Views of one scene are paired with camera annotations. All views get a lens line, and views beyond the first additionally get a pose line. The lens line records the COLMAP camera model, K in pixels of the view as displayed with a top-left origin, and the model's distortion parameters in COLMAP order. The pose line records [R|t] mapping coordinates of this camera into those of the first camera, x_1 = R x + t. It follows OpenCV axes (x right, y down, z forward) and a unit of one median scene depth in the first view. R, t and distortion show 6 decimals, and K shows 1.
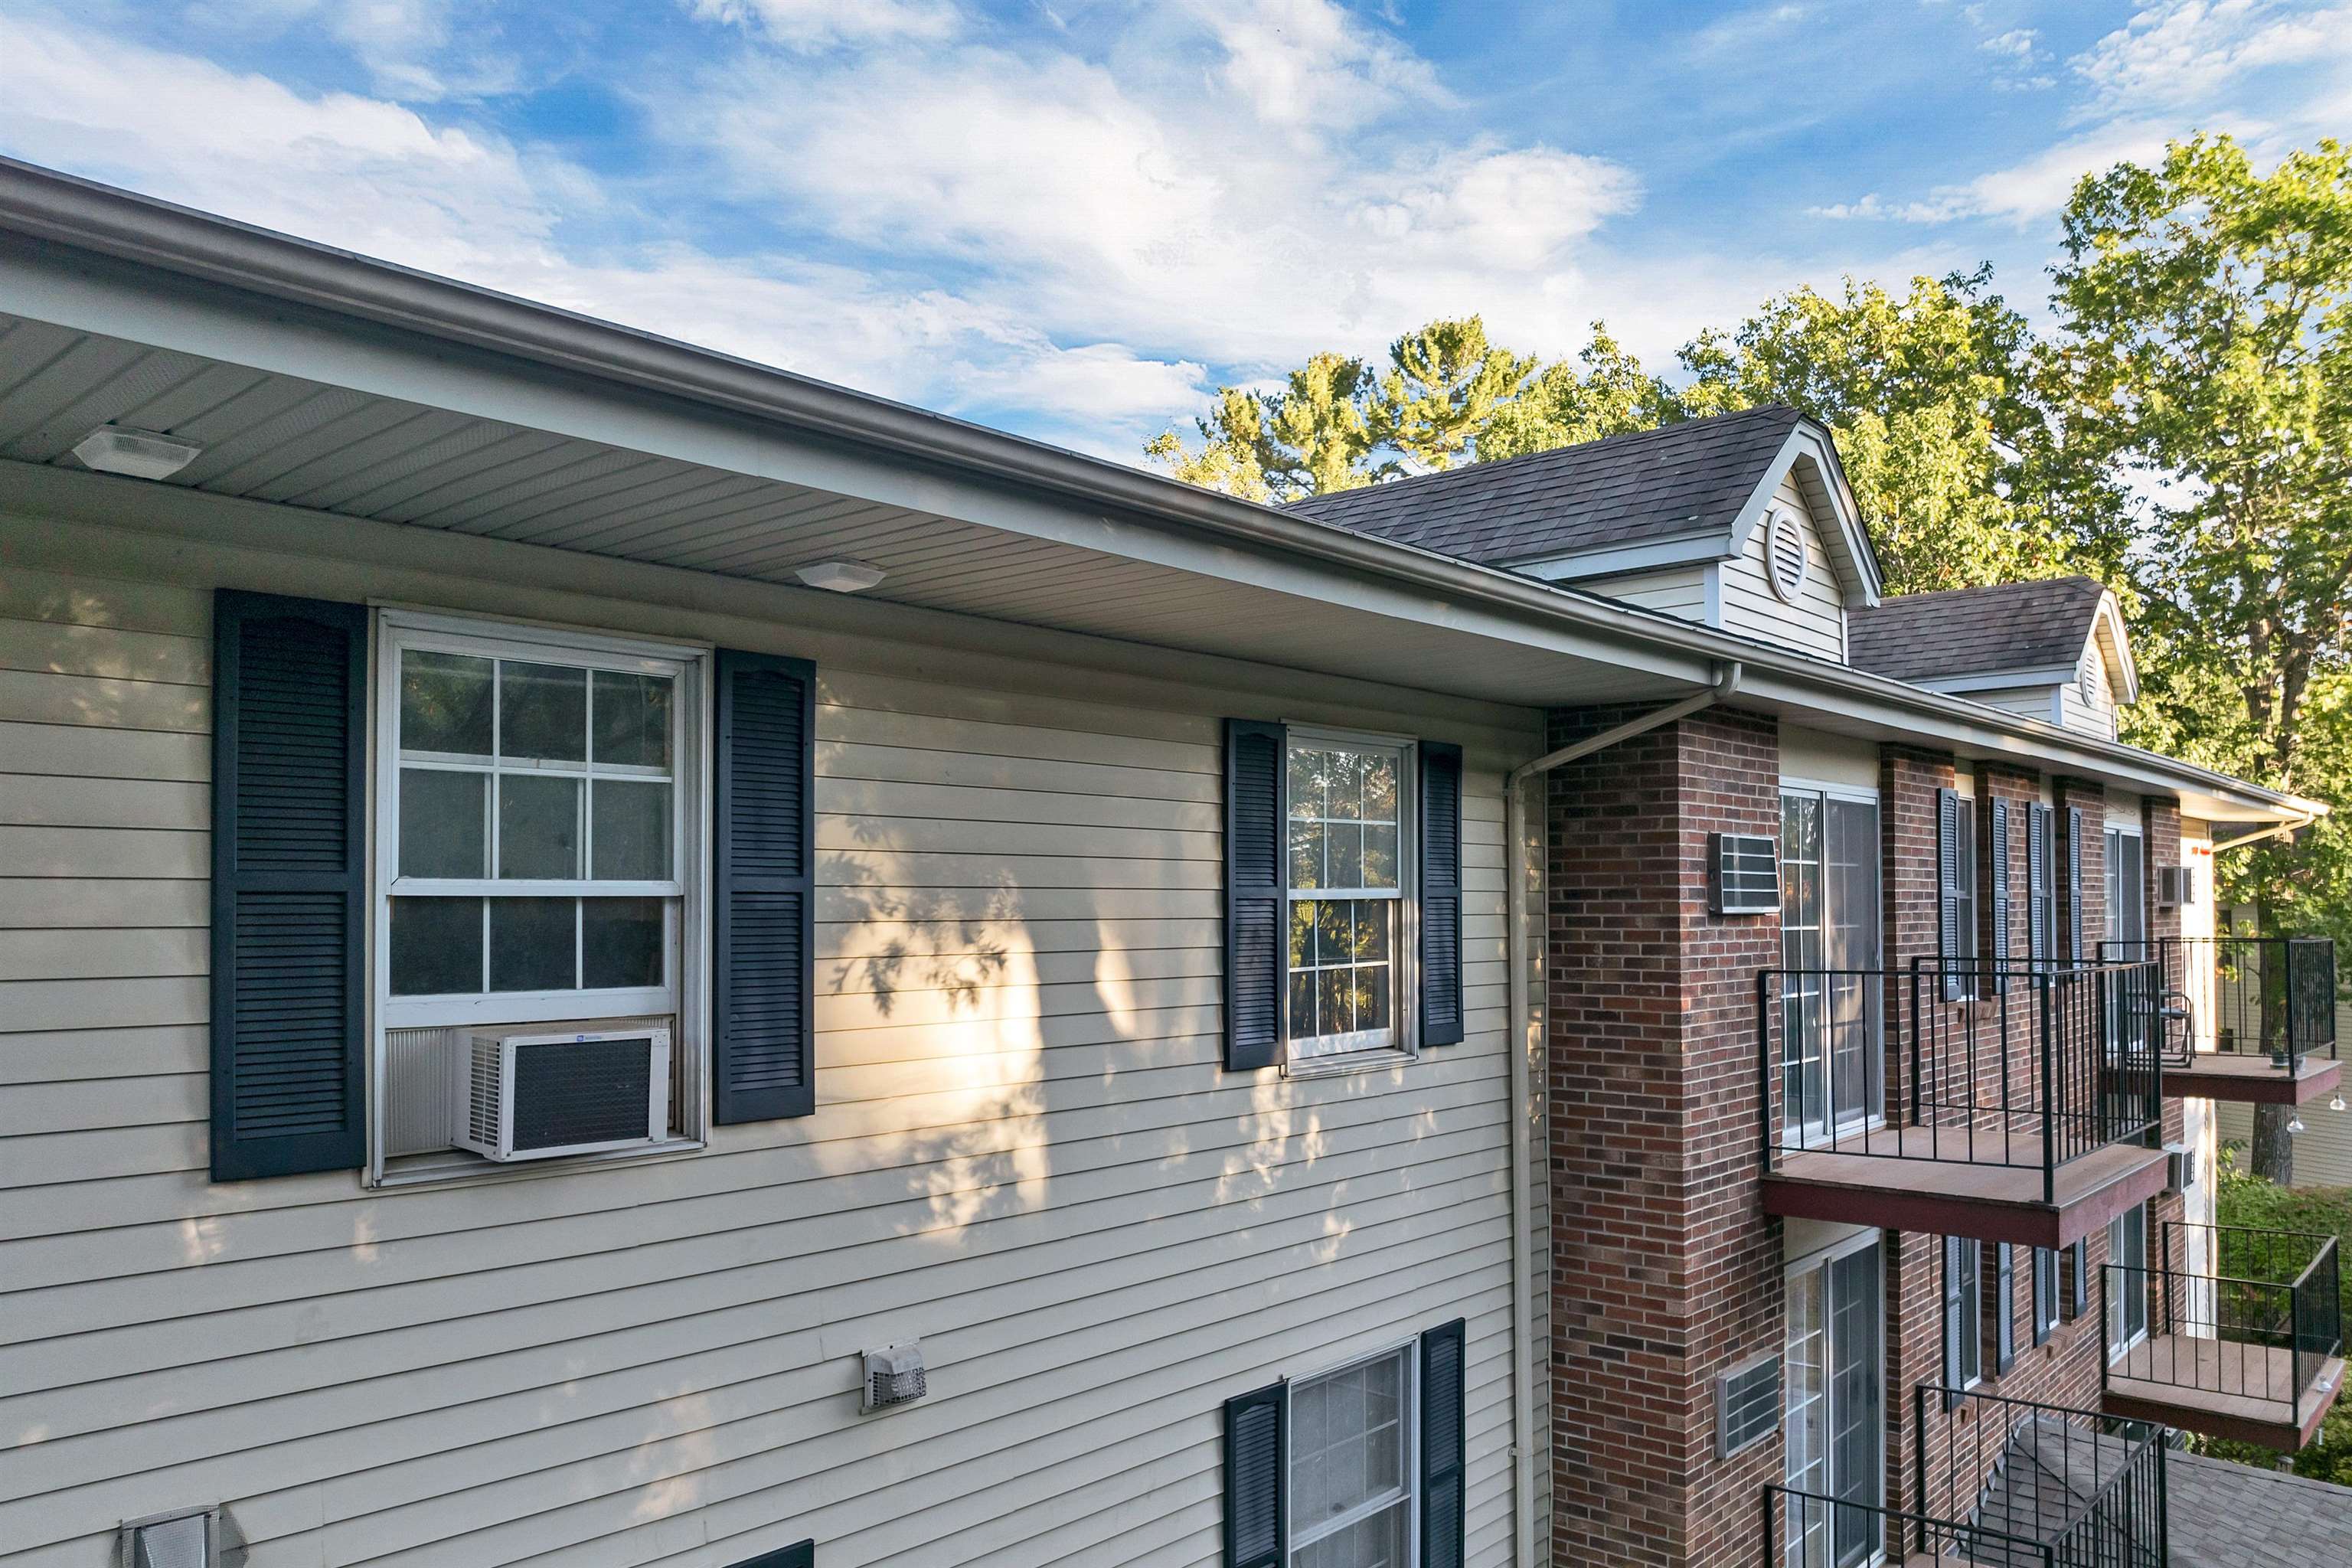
lens RADIAL K [[1702.0, 0, 1174.3], [0, 1702.0, 861.2], [0, 0, 1]] dist [-0.056184, 0.032261]
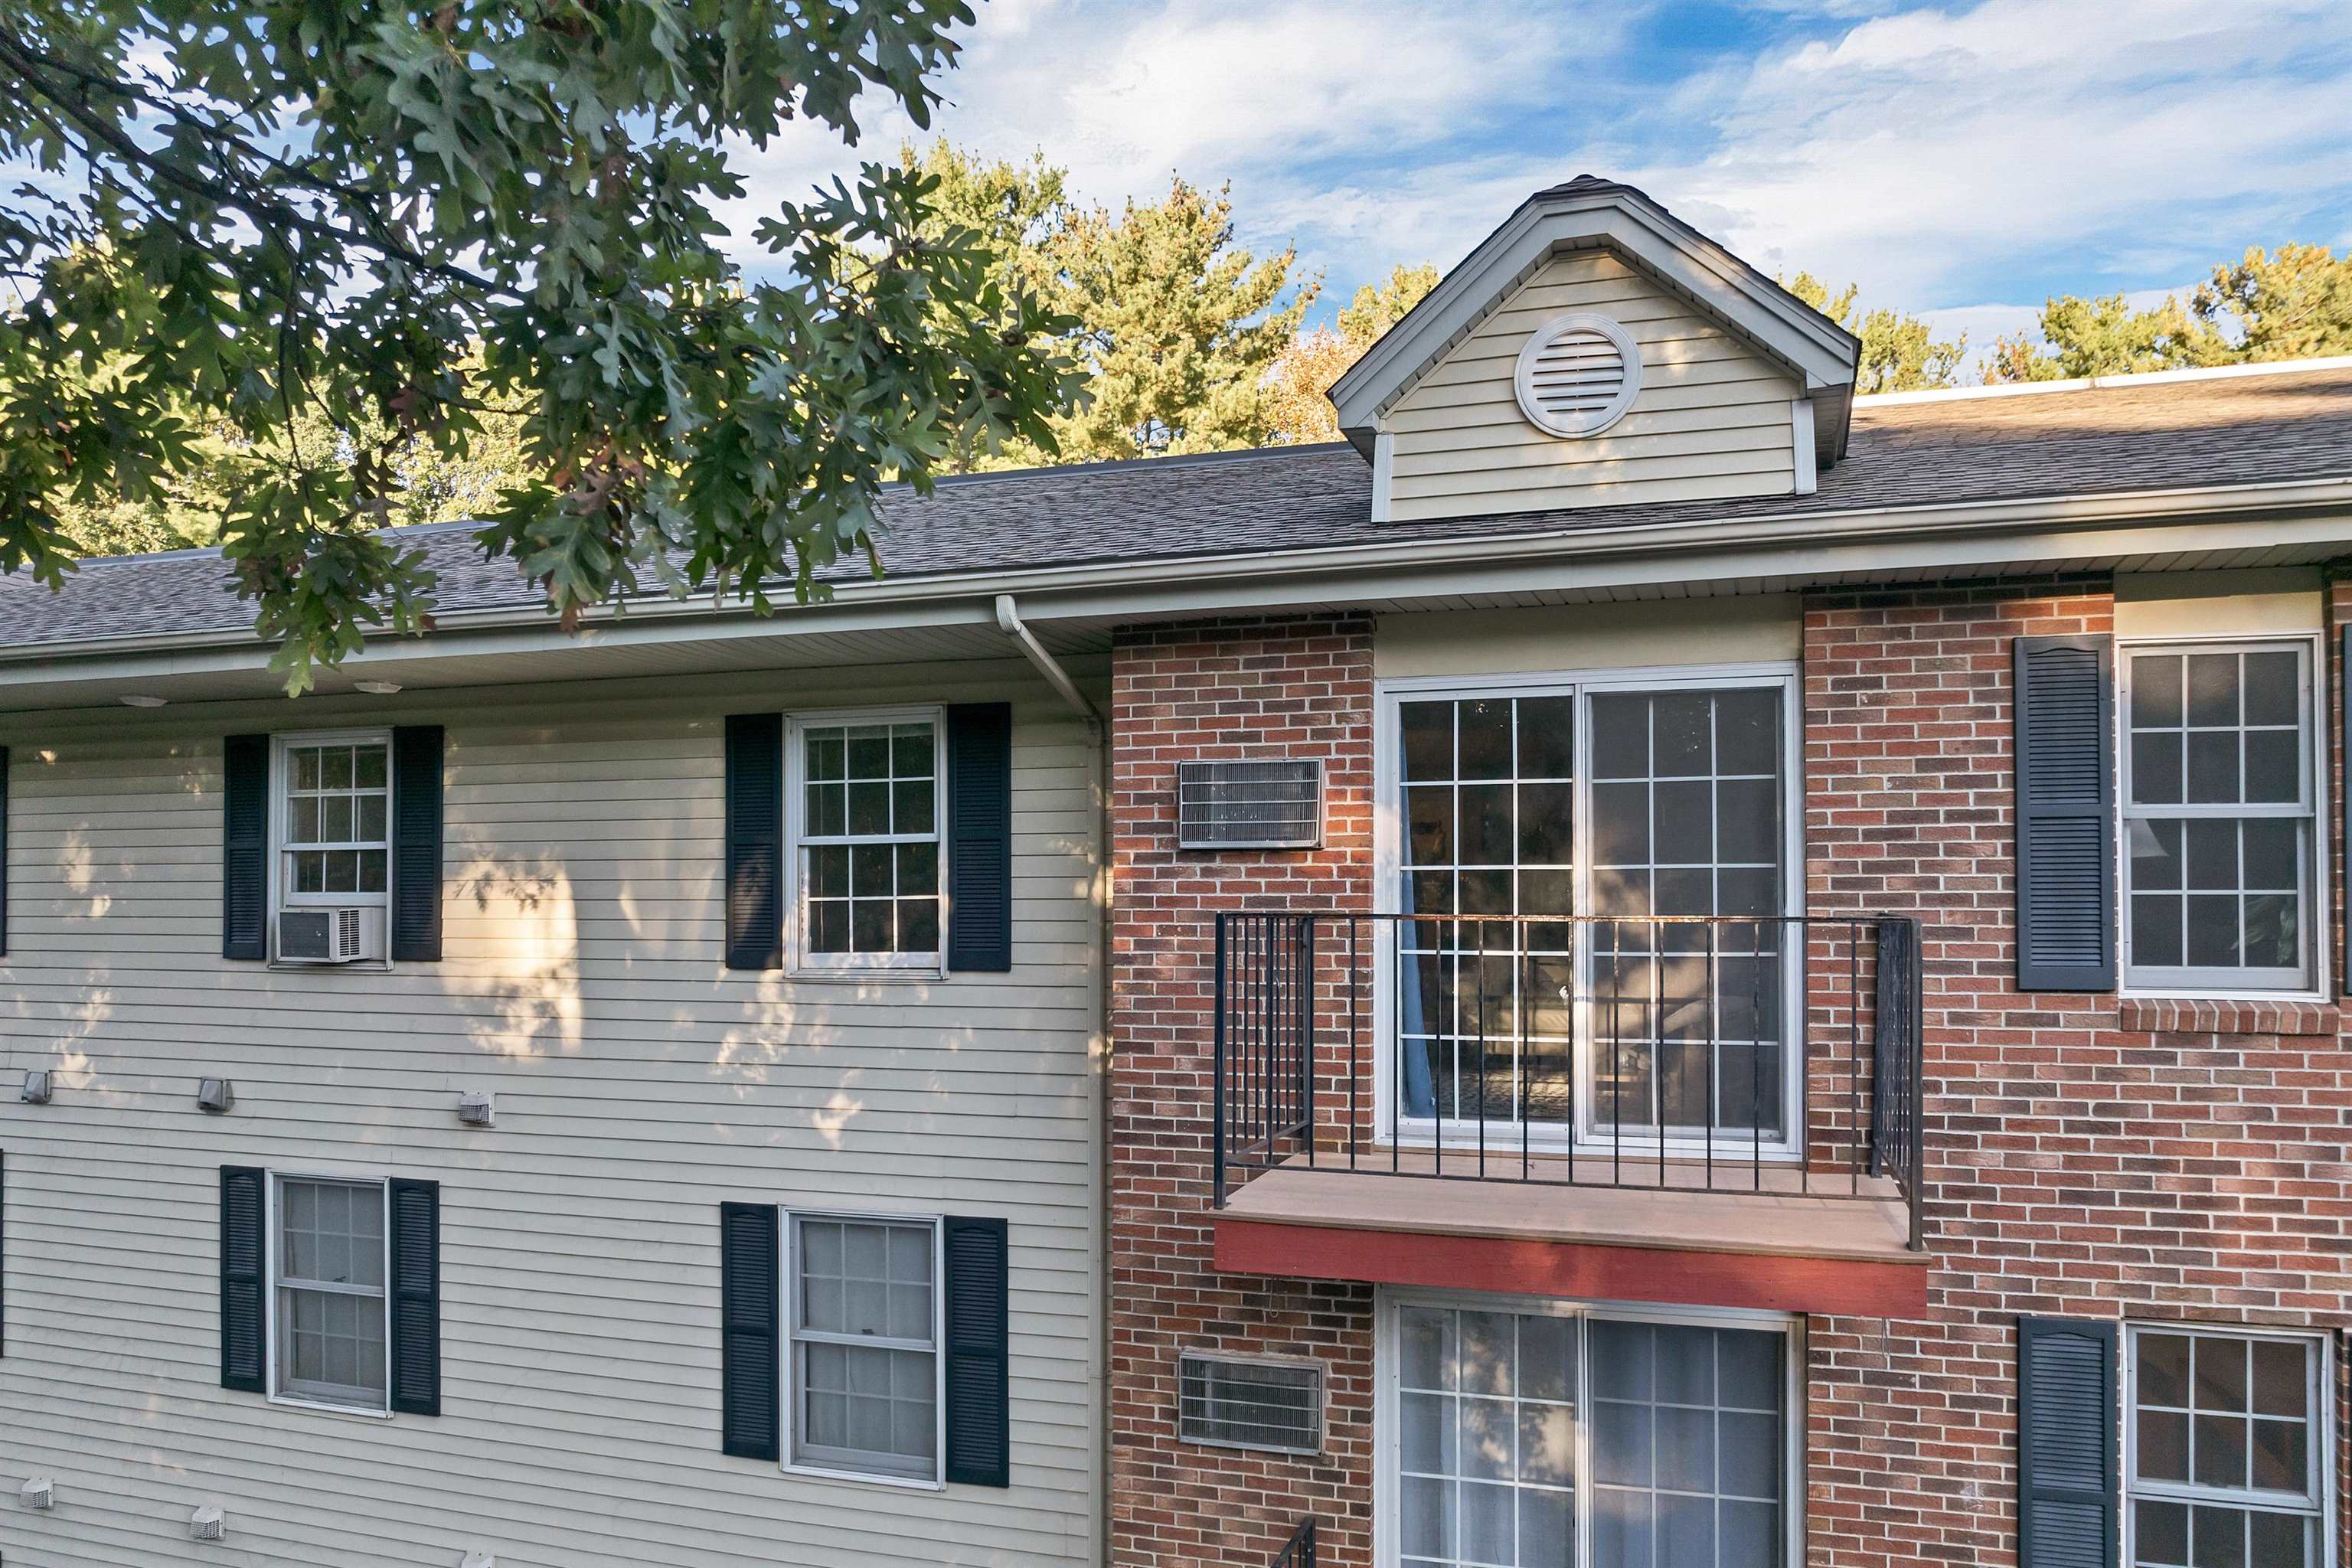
lens RADIAL K [[1702.0, 0, 1174.3], [0, 1702.0, 861.2], [0, 0, 1]] dist [-0.056184, 0.032261]
pose [[0.391780, -0.015170, -0.919934, 1.528039], [0.024217, 0.999688, -0.006171, 0.055387], [0.919740, -0.019860, 0.392025, 0.828982]]
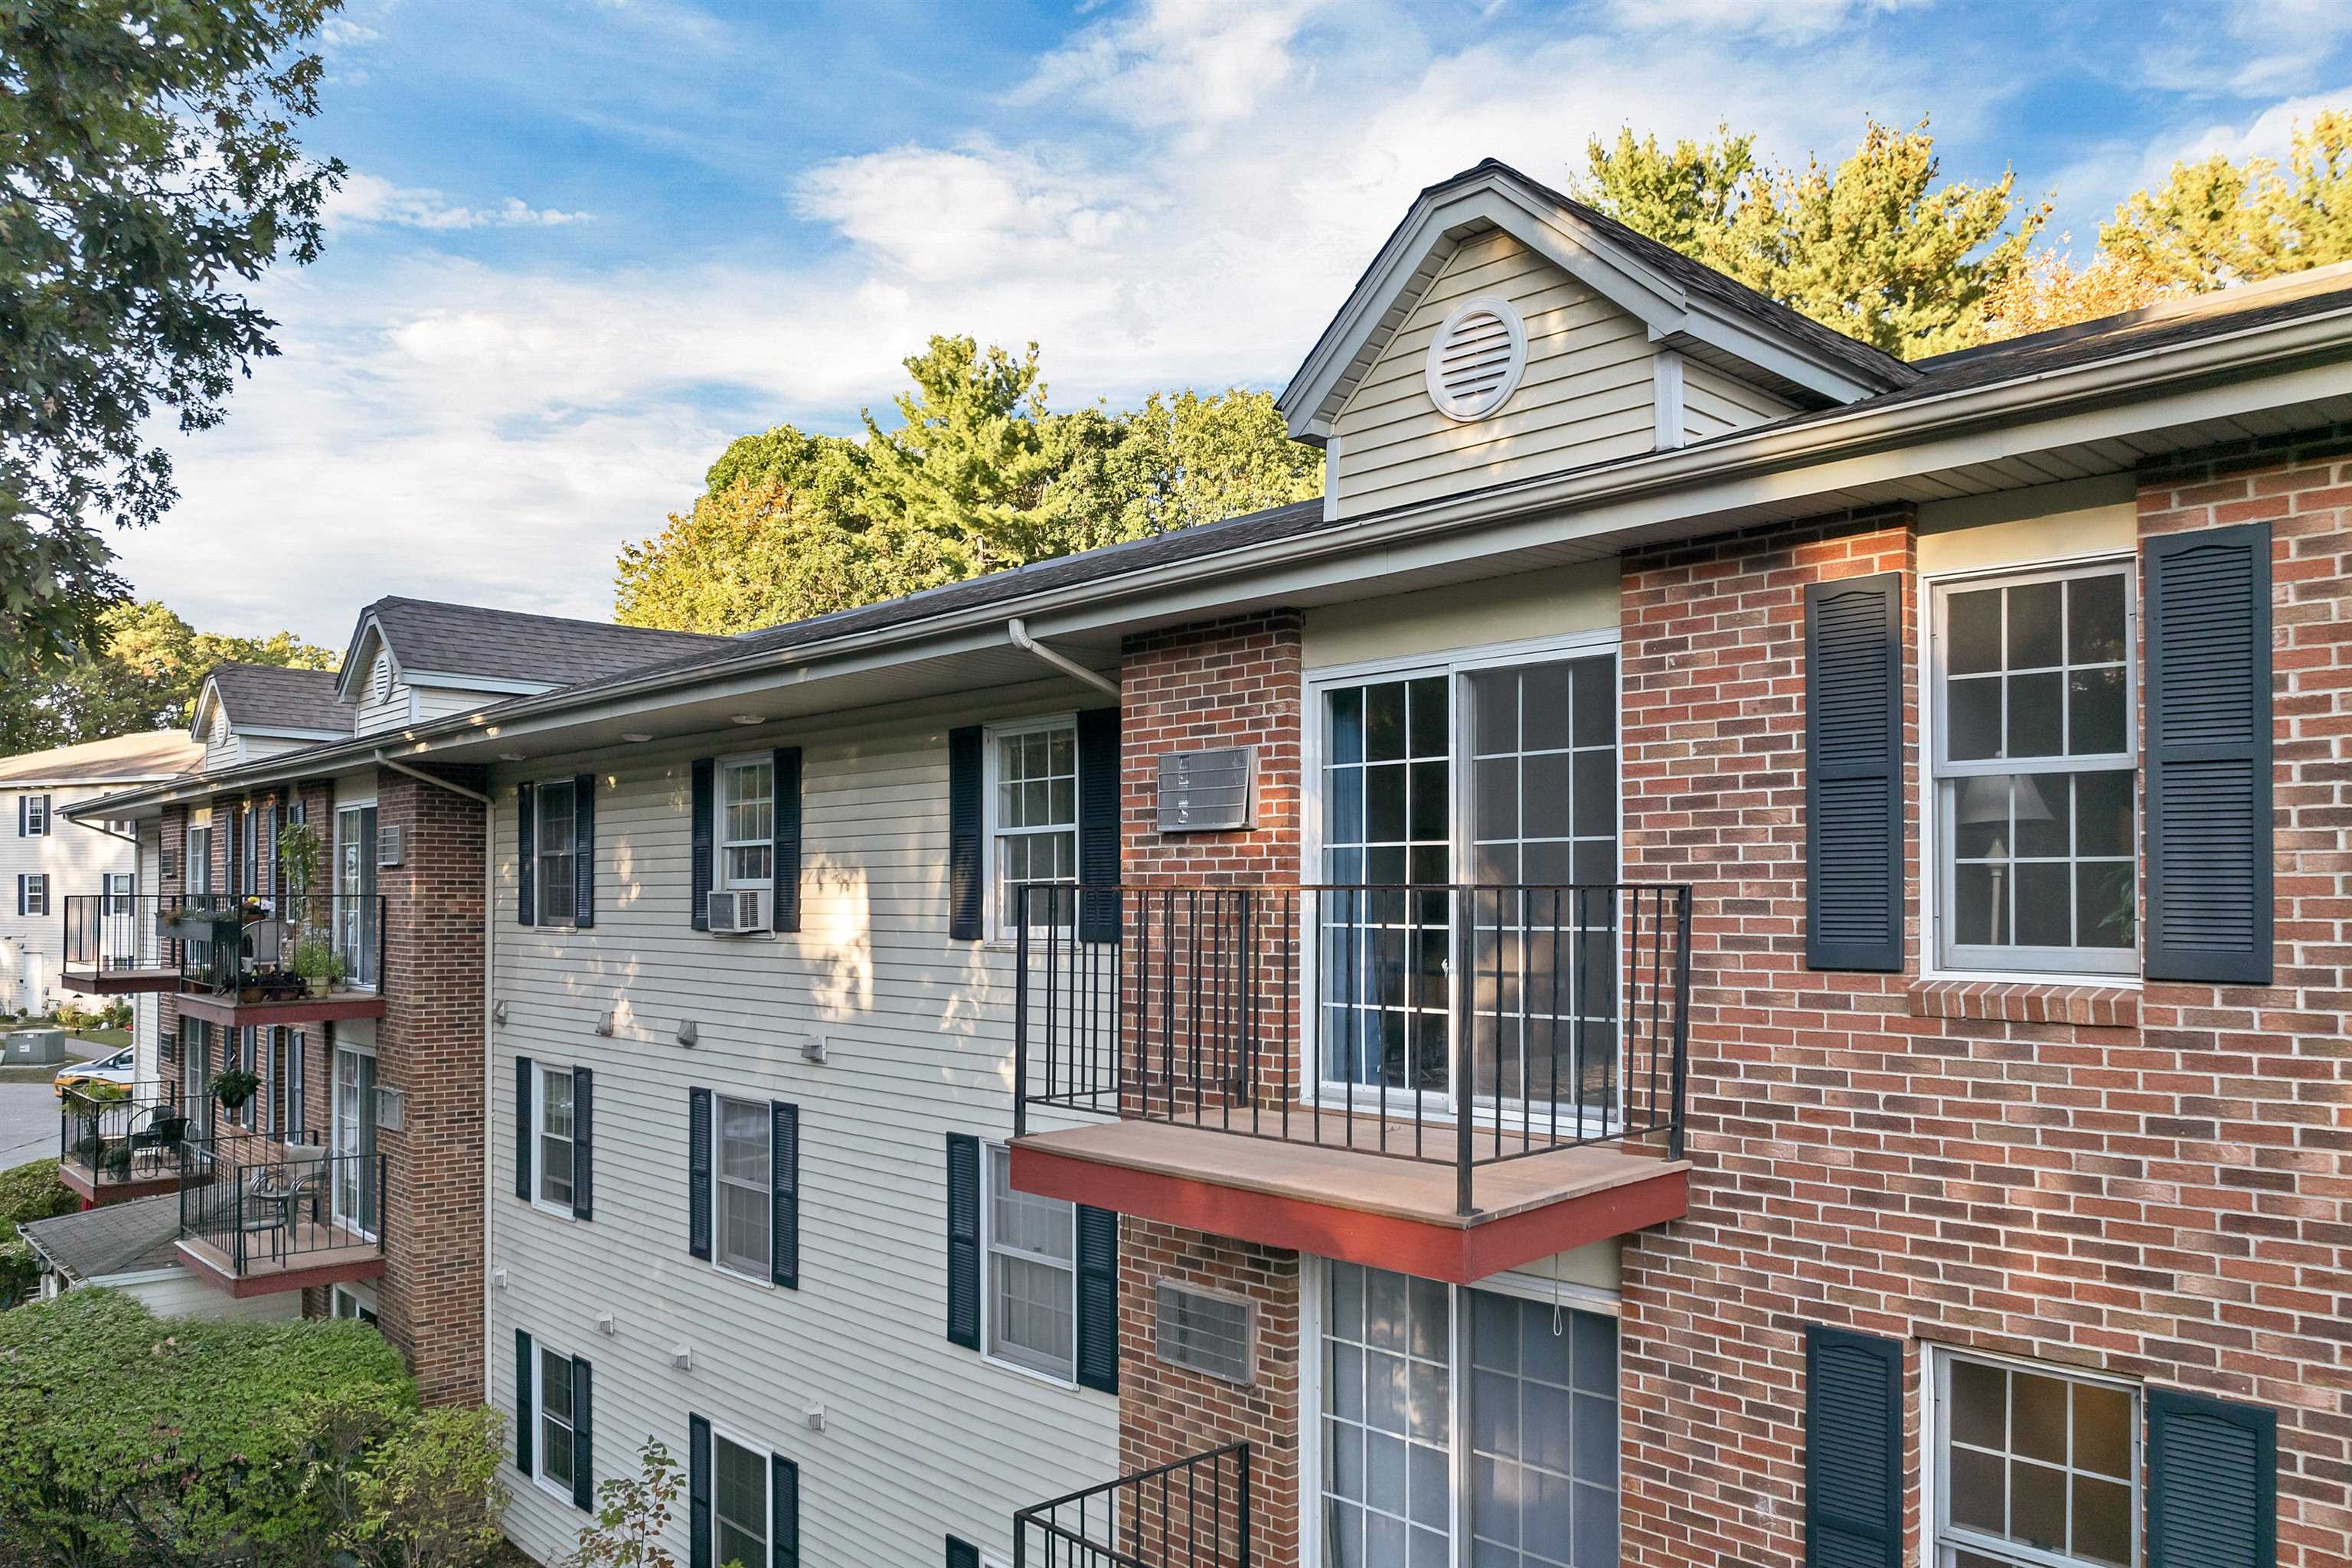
lens RADIAL K [[1702.0, 0, 1174.3], [0, 1702.0, 861.2], [0, 0, 1]] dist [-0.056184, 0.032261]
pose [[-0.102714, -0.016257, -0.994578, 1.767647], [0.027584, 0.999435, -0.019186, 0.089006], [0.994328, -0.029405, -0.102207, 1.459161]]
